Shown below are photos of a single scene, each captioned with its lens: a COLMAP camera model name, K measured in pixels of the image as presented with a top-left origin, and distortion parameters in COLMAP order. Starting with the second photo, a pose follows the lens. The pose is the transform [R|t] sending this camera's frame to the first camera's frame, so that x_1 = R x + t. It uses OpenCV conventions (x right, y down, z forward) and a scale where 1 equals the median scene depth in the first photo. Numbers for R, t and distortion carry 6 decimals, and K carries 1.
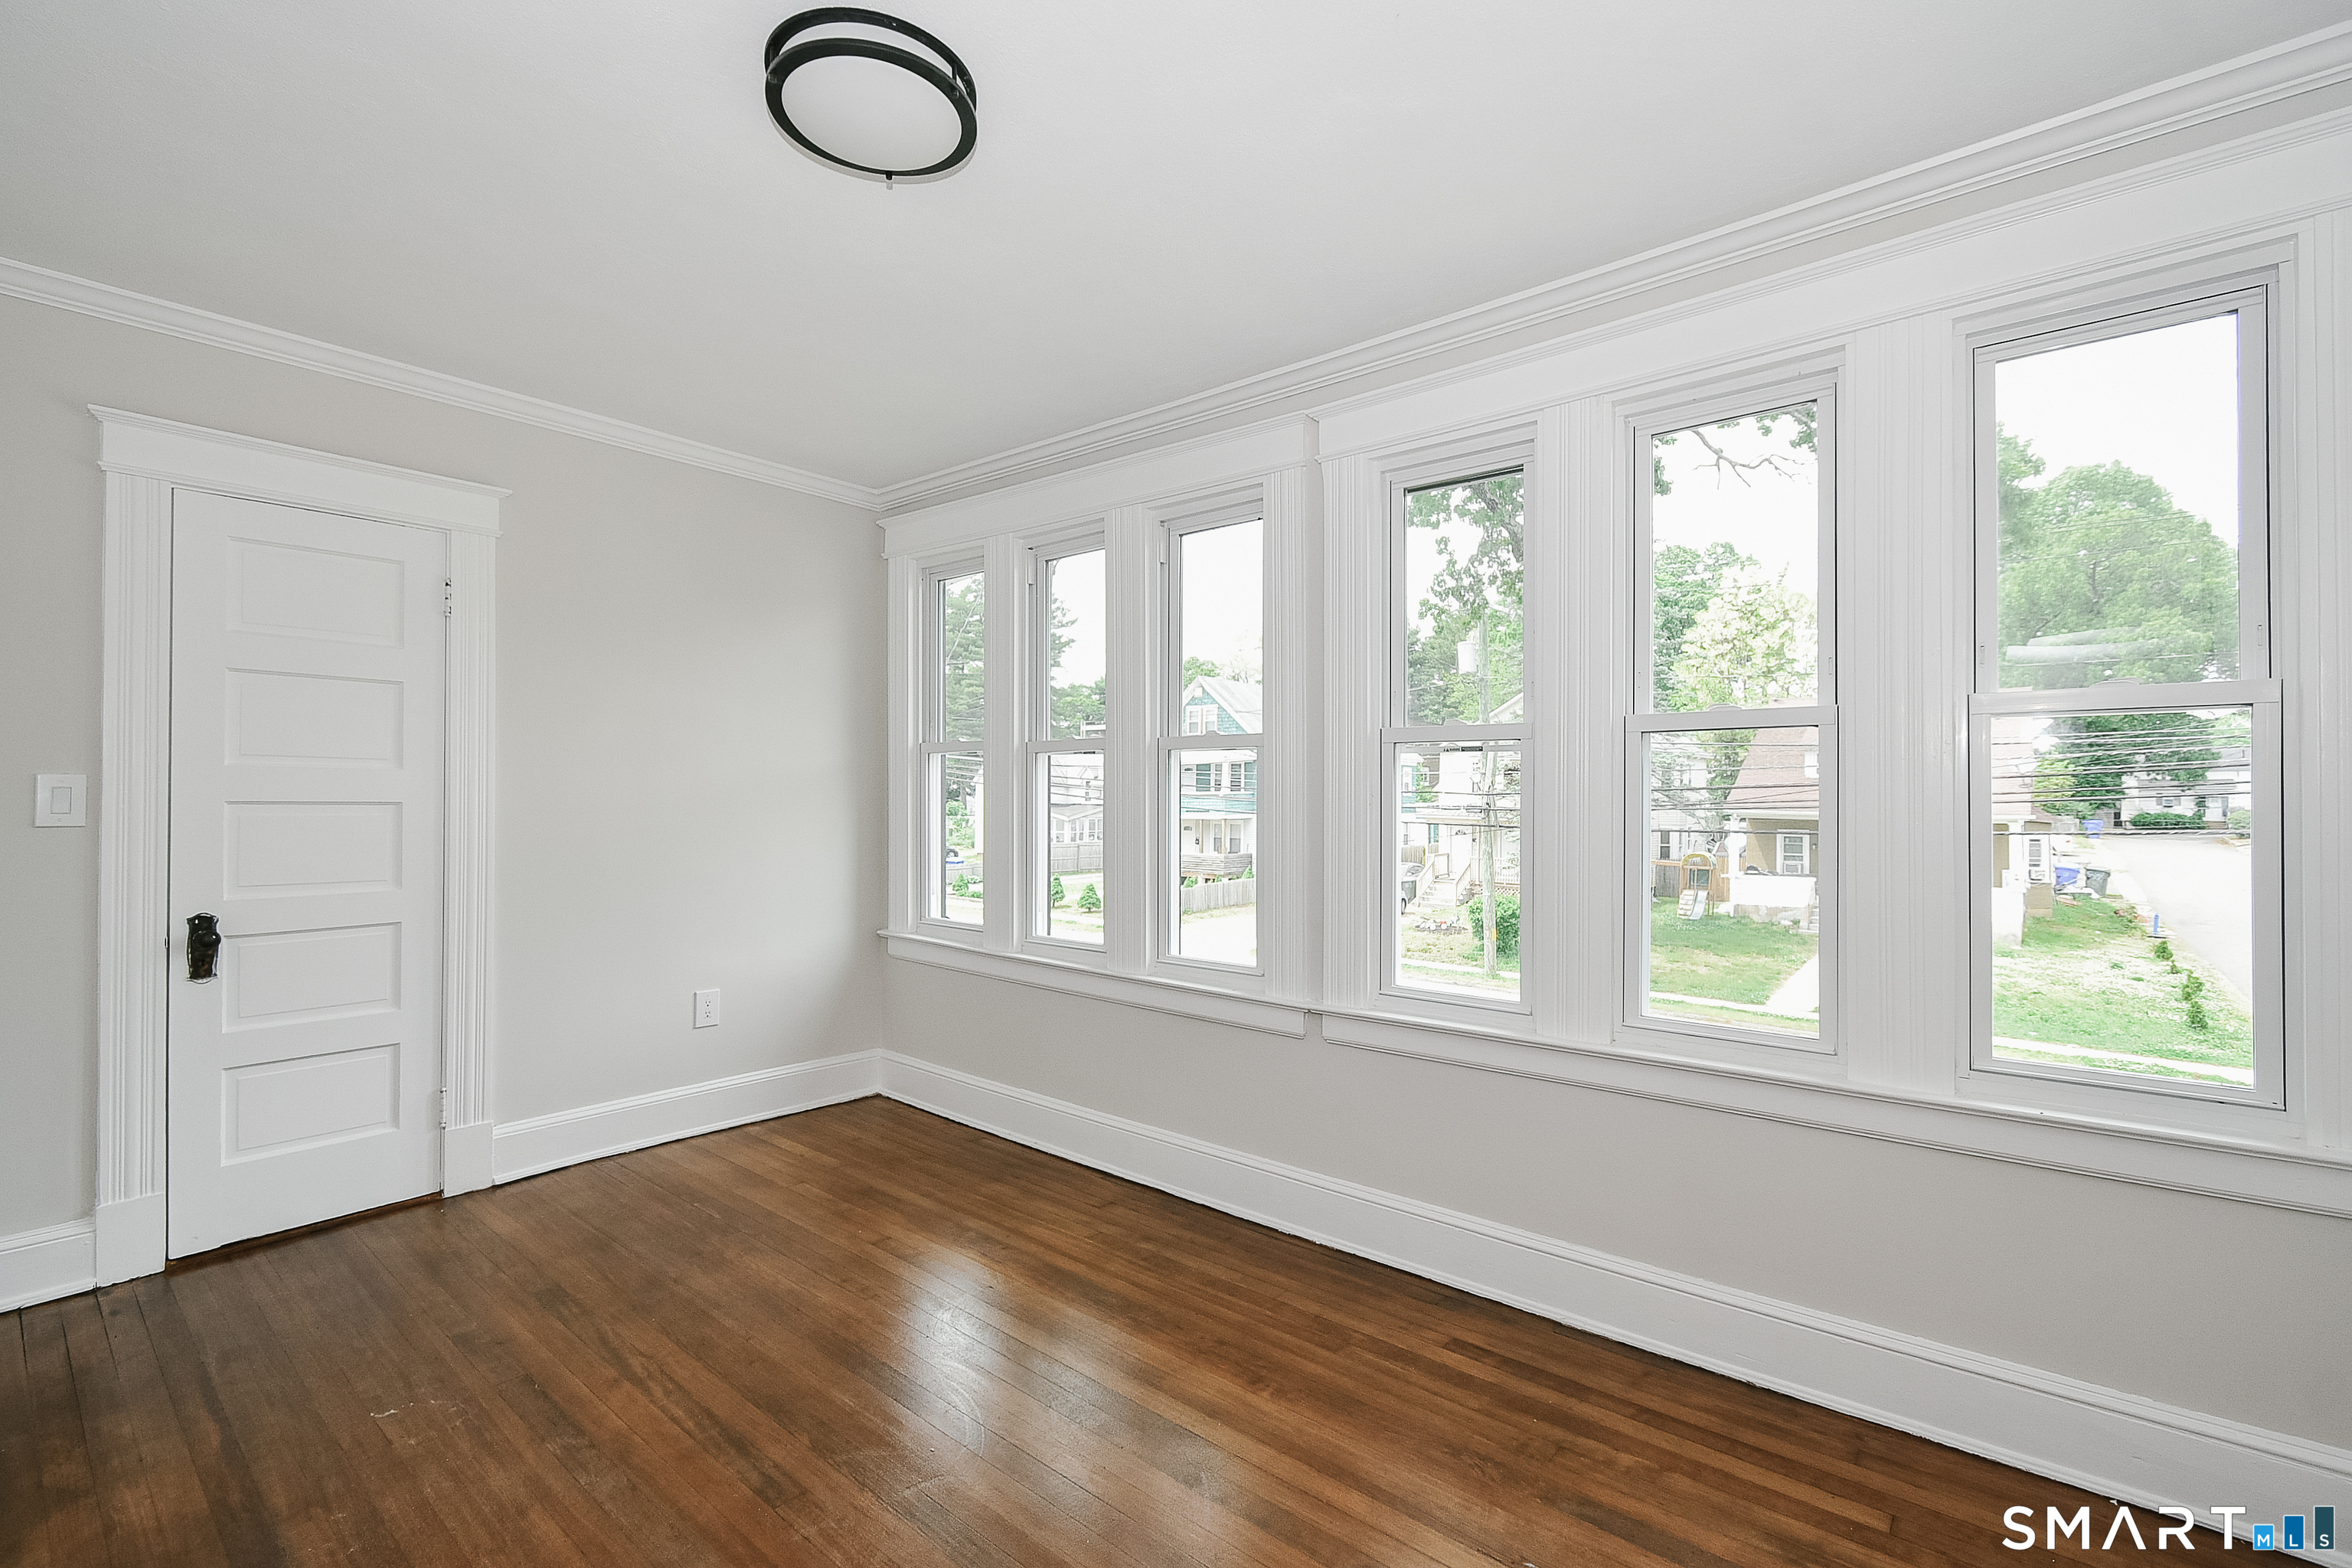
lens RADIAL K [[1050.8, 0, 1180.1], [0, 1050.8, 787.1], [0, 0, 1]] dist [0.010182, -0.004865]
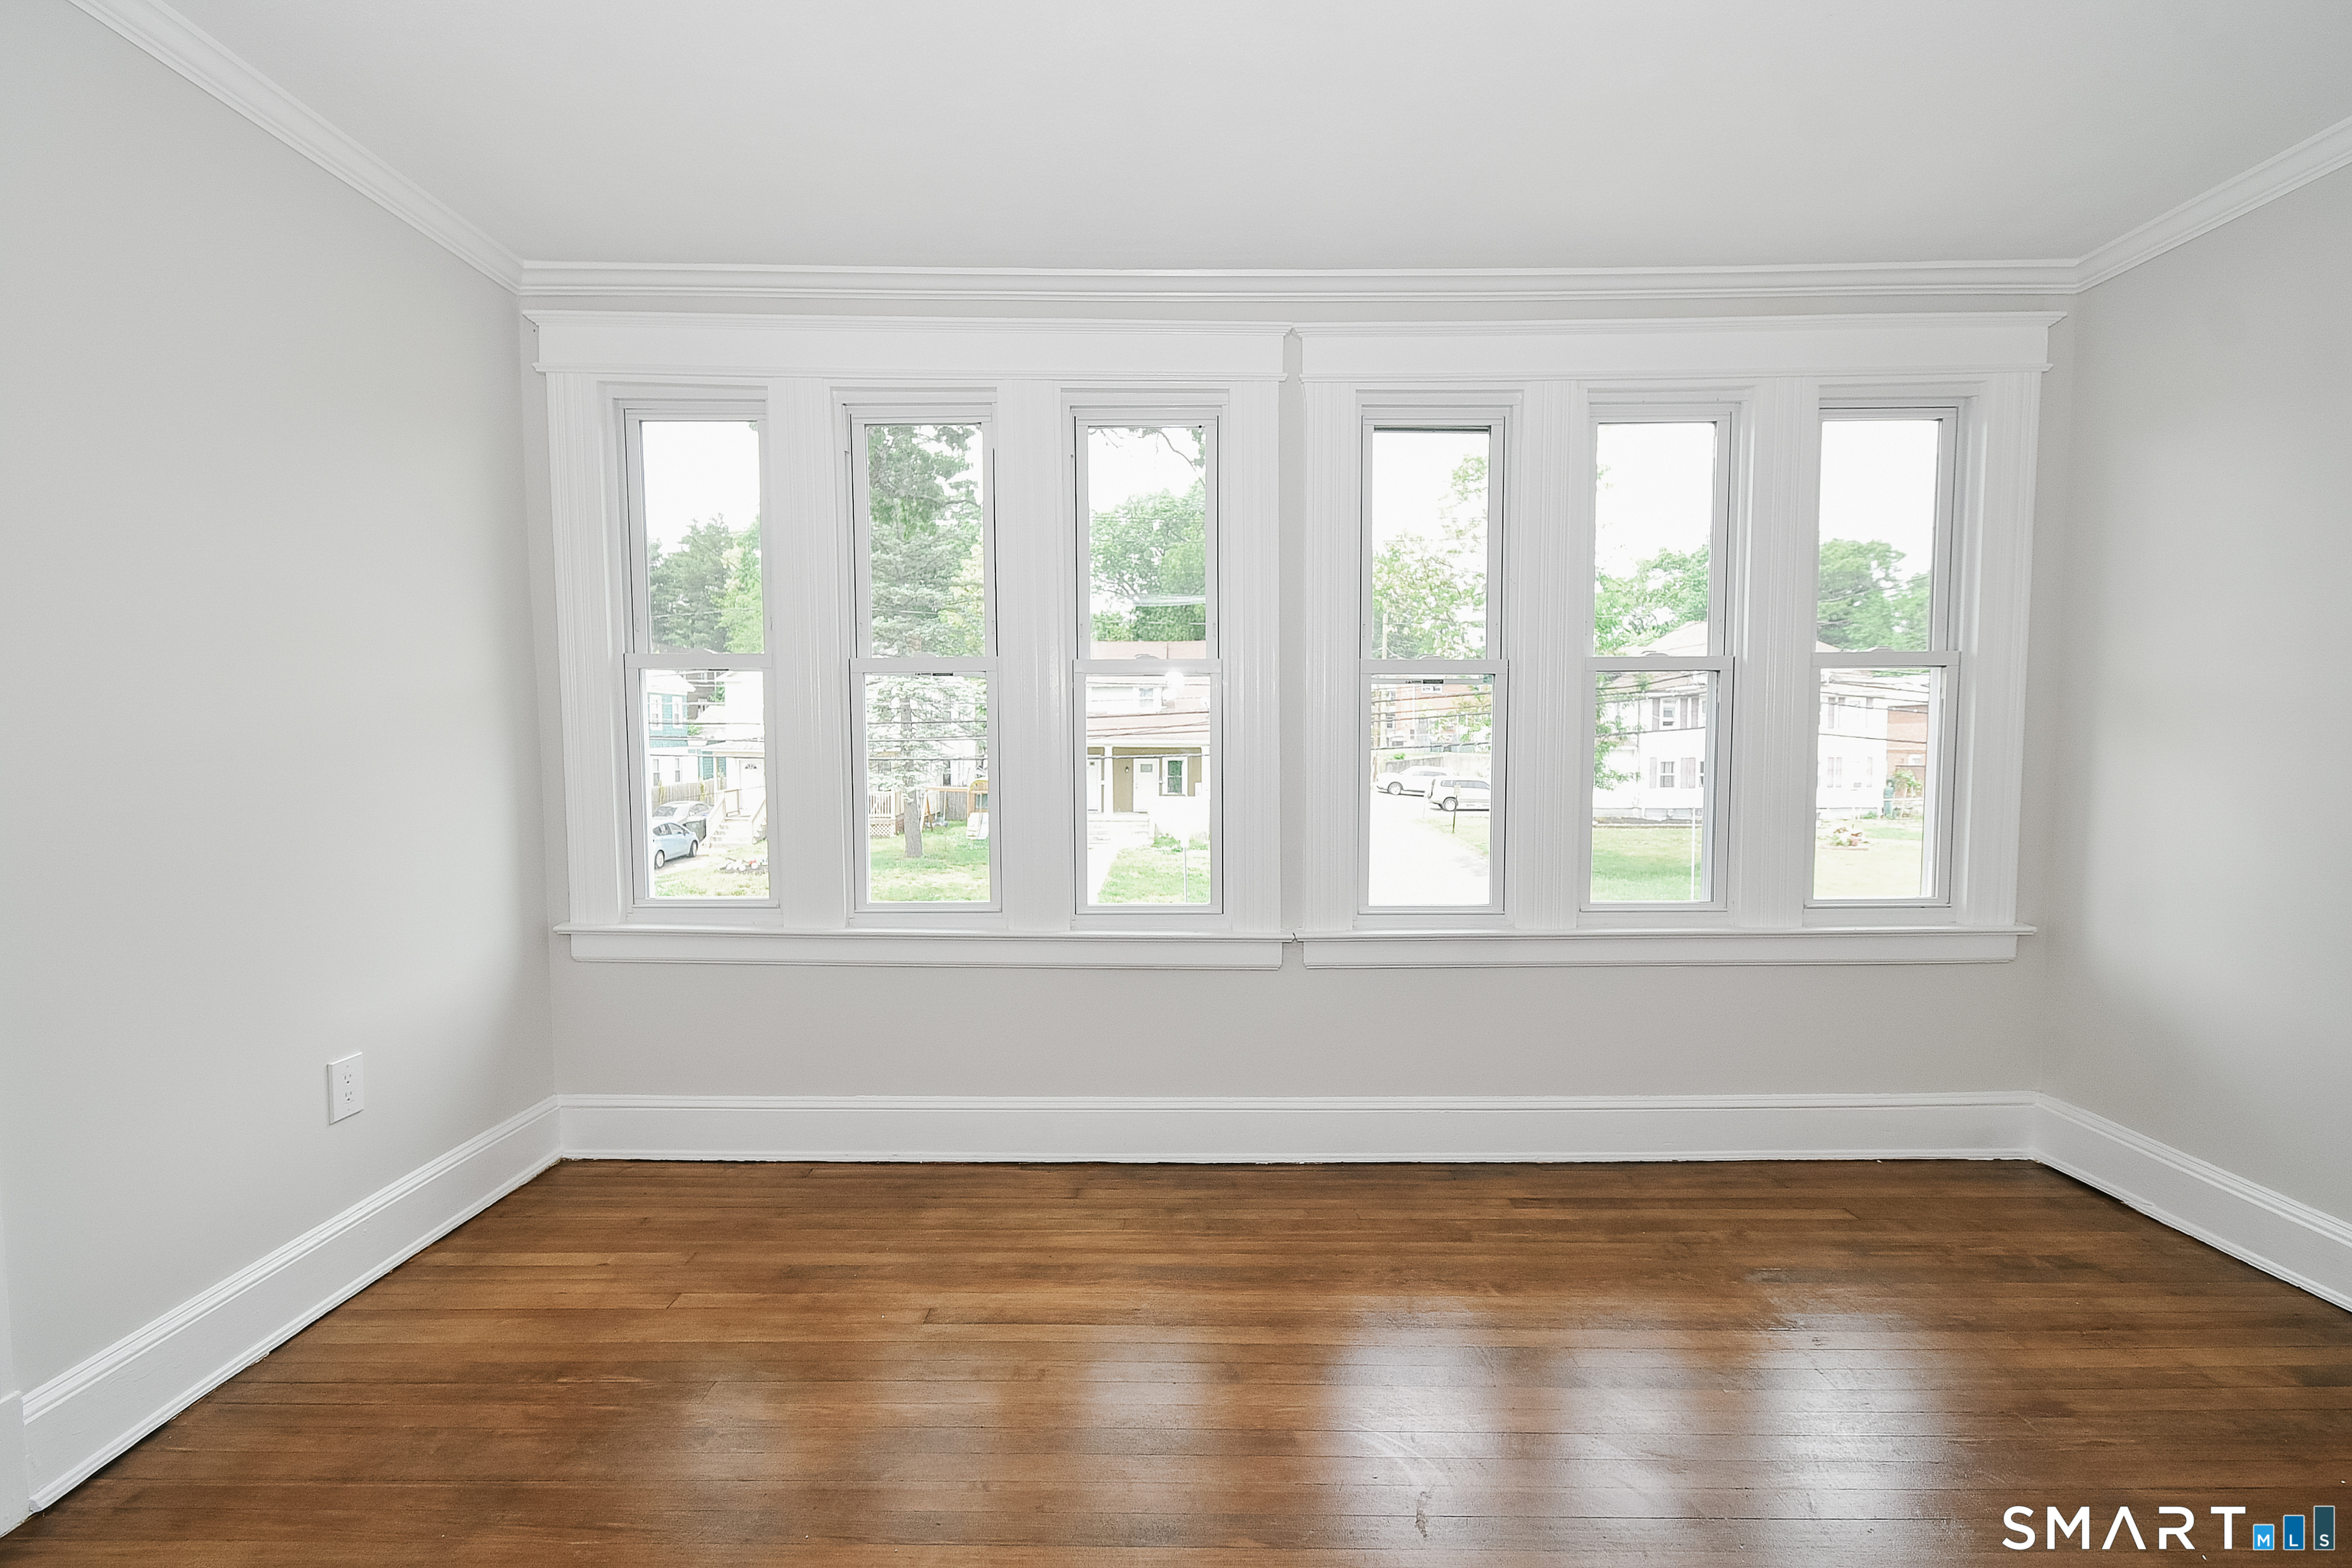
lens RADIAL K [[1050.8, 0, 1180.1], [0, 1050.8, 788.9], [0, 0, 1]] dist [0.010182, -0.004865]
pose [[0.761602, -0.043701, 0.646570, -0.592591], [0.000717, 0.997780, 0.066594, 0.002037], [-0.648045, -0.050254, 0.759942, 0.311163]]
